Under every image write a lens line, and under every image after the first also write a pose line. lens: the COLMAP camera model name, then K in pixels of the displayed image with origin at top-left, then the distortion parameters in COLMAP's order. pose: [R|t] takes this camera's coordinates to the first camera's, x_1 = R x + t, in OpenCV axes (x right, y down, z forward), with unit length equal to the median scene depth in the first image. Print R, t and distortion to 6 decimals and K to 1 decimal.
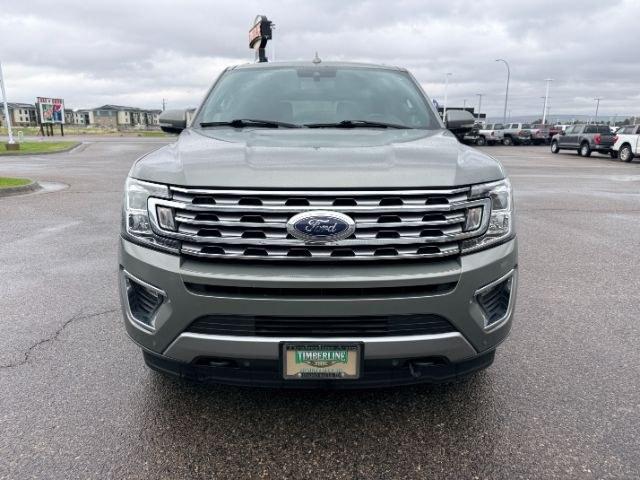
lens RADIAL K [[441.0, 0, 320.0], [0, 441.0, 240.0], [0, 0, 1]] dist [0.001080, -0.000406]
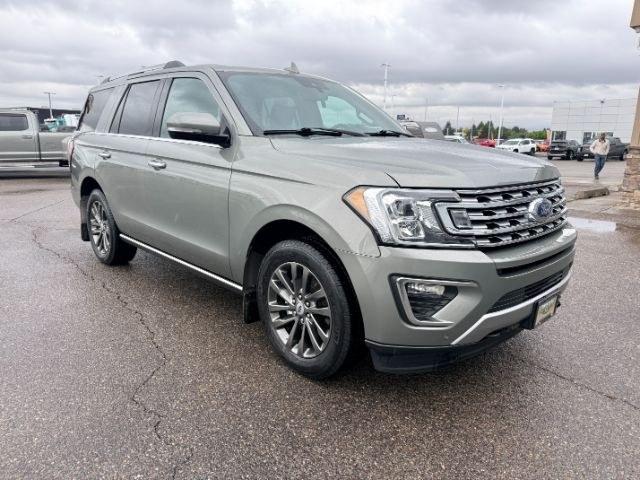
lens RADIAL K [[441.0, 0, 320.0], [0, 441.0, 240.0], [0, 0, 1]] dist [0.001080, -0.000406]
pose [[0.746445, -0.152679, 0.647695, -1.287221], [0.159419, 0.986009, 0.048704, -0.103406], [-0.646070, 0.066900, 0.760341, 0.373143]]
